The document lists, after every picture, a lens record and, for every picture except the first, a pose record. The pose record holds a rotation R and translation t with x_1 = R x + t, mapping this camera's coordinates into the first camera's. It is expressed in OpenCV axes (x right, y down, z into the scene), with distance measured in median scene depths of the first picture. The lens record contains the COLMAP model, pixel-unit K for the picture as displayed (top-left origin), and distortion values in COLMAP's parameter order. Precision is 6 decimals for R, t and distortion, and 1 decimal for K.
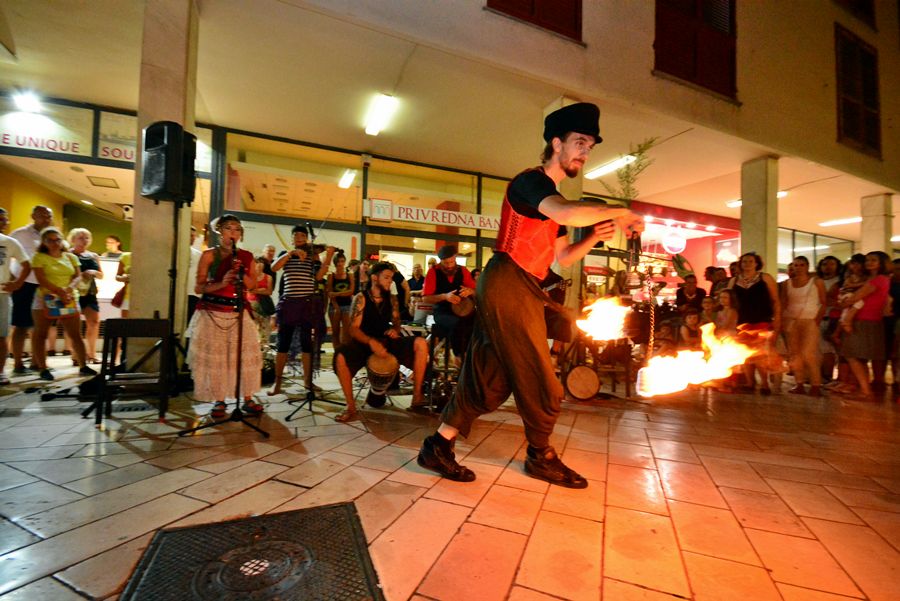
lens RADIAL K [[392.3, 0, 450.0], [0, 392.3, 300.5], [0, 0, 1]] dist [0.006954, -0.010412]
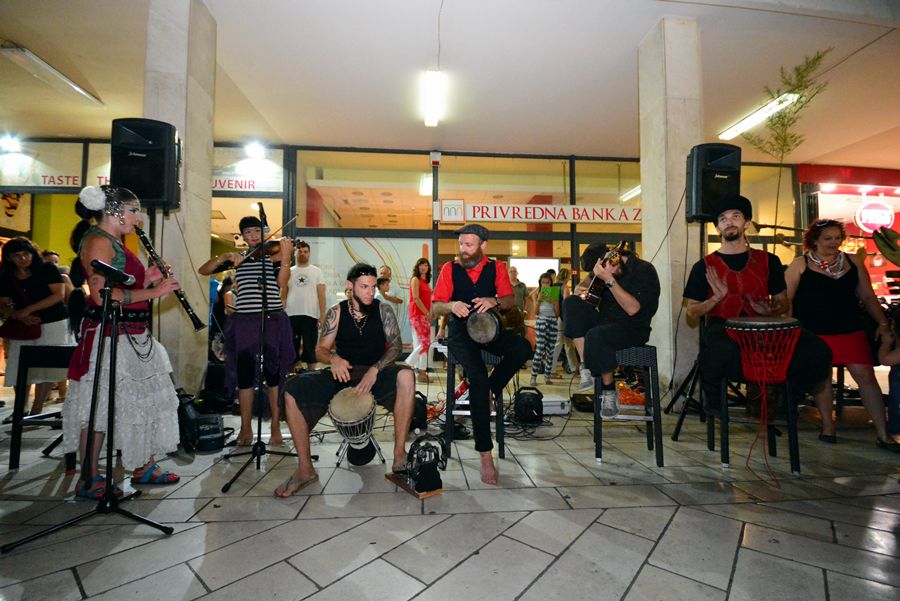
lens RADIAL K [[392.3, 0, 450.0], [0, 392.3, 300.5], [0, 0, 1]] dist [0.006954, -0.010412]
pose [[0.950712, -0.041301, -0.307312, 0.083838], [0.031791, 0.998850, -0.035891, 0.002441], [0.308441, 0.024353, 0.950932, 0.159661]]
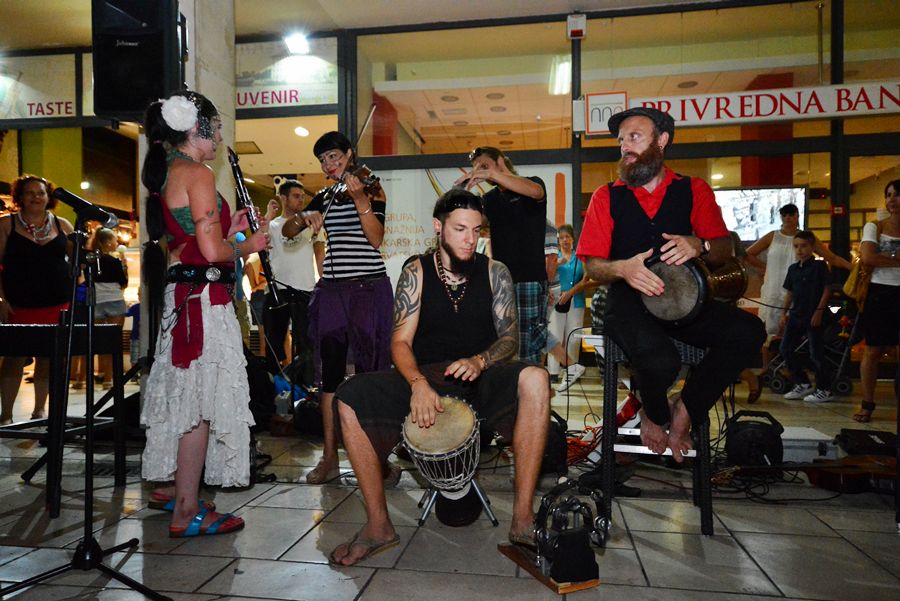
lens RADIAL K [[617.7, 0, 450.0], [0, 617.7, 300.5], [0, 0, 1]] dist [0.019209, 0.004456]
pose [[0.851994, -0.032080, -0.522567, 0.070663], [0.036074, 0.999346, -0.002535, 0.012176], [0.522306, -0.016691, 0.852594, 0.184104]]
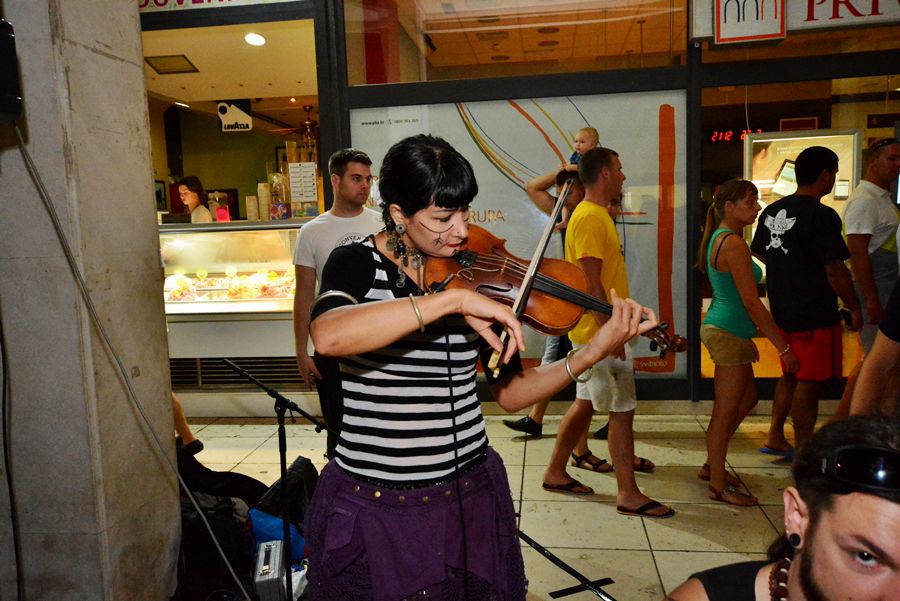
lens RADIAL K [[734.2, 0, 450.0], [0, 734.2, 300.5], [0, 0, 1]] dist [0.039297, 0.001837]
pose [[0.860338, -0.005614, -0.509693, -0.075086], [0.069995, 0.991768, 0.107224, -0.073496], [0.504895, -0.127925, 0.853649, 0.317664]]
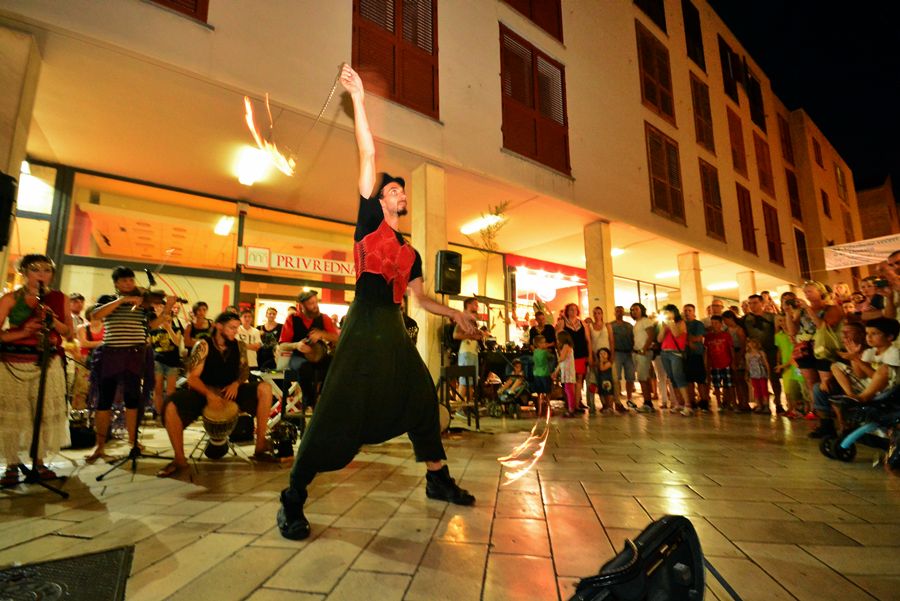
lens RADIAL K [[395.0, 0, 450.0], [0, 395.0, 300.5], [0, 0, 1]] dist [0.008262, -0.010679]
pose [[0.972675, -0.005147, 0.232113, 0.061613], [0.033971, 0.992150, -0.120355, 0.009736], [-0.229671, 0.124951, 0.965214, -0.048117]]
